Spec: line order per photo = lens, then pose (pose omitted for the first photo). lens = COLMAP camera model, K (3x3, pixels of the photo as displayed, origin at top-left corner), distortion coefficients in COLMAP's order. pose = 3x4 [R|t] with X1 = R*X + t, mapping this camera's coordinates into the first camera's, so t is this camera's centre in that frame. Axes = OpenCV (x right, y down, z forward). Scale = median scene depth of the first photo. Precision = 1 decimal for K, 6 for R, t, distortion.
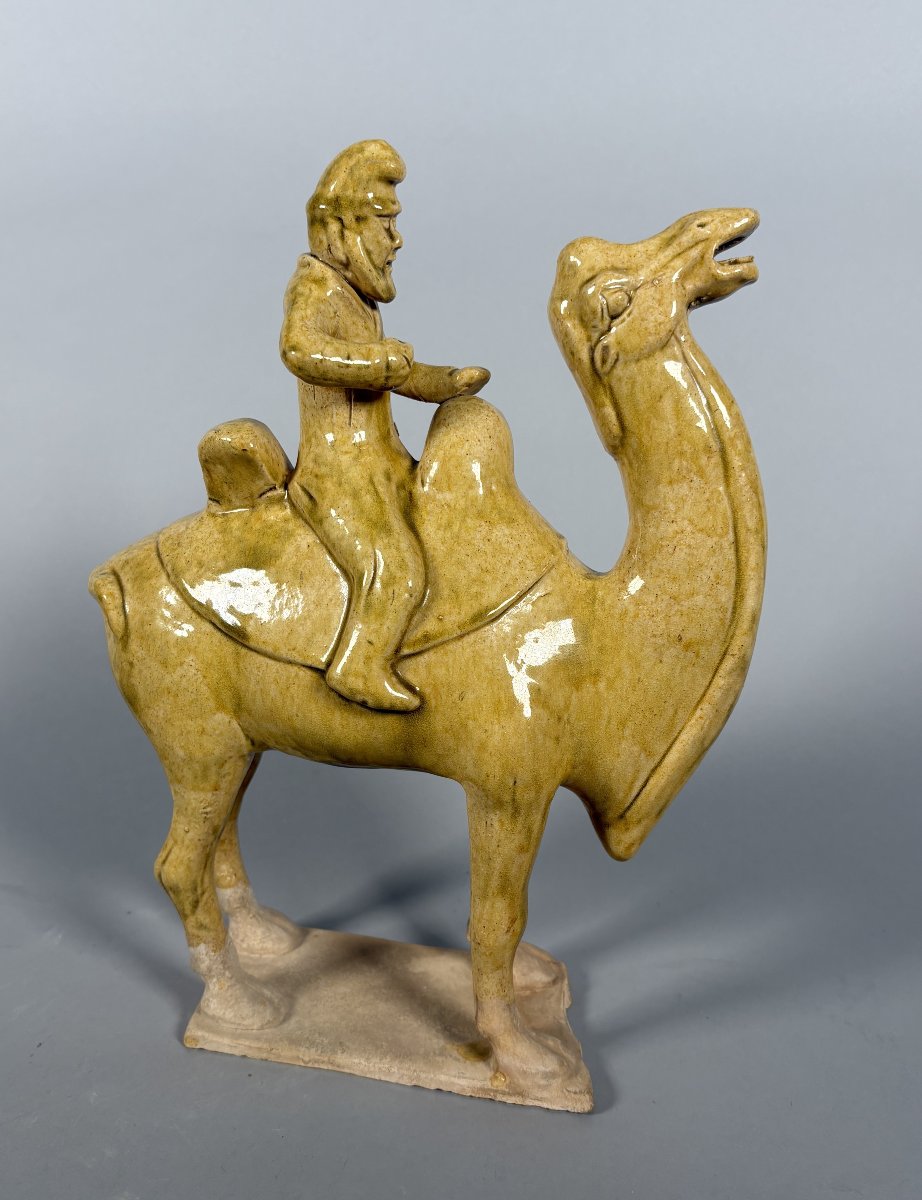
lens RADIAL K [[1226.6, 0, 458.3], [0, 1226.6, 600.8], [0, 0, 1]] dist [0.025800, 0.000000]
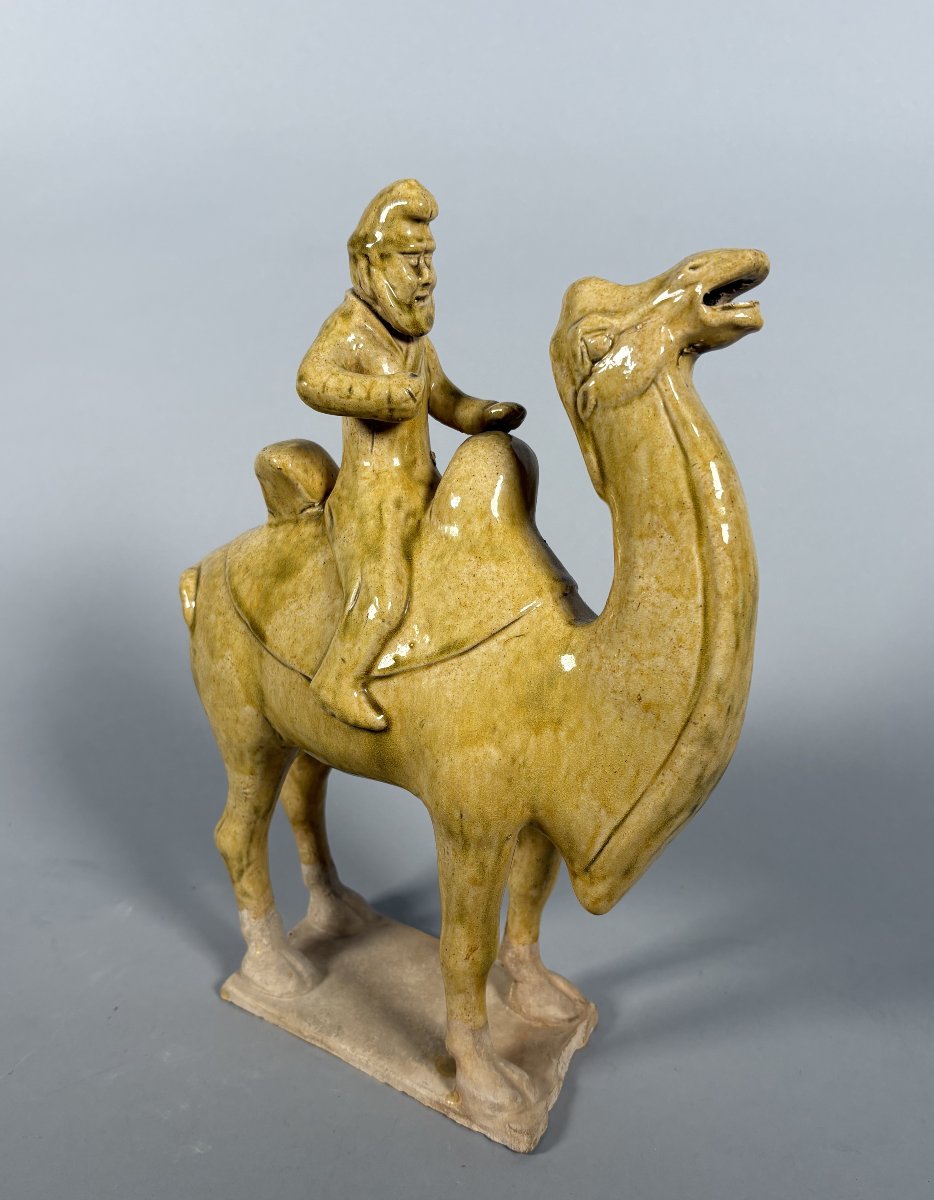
lens RADIAL K [[1194.6, 0, 489.6], [0, 1194.6, 625.9], [0, 0, 1]] dist [0.026008, 0.000000]
pose [[0.926480, 0.121112, -0.356324, 0.392055], [-0.112590, 0.992638, 0.044646, -0.053340], [0.359108, -0.001245, 0.933295, 0.082554]]
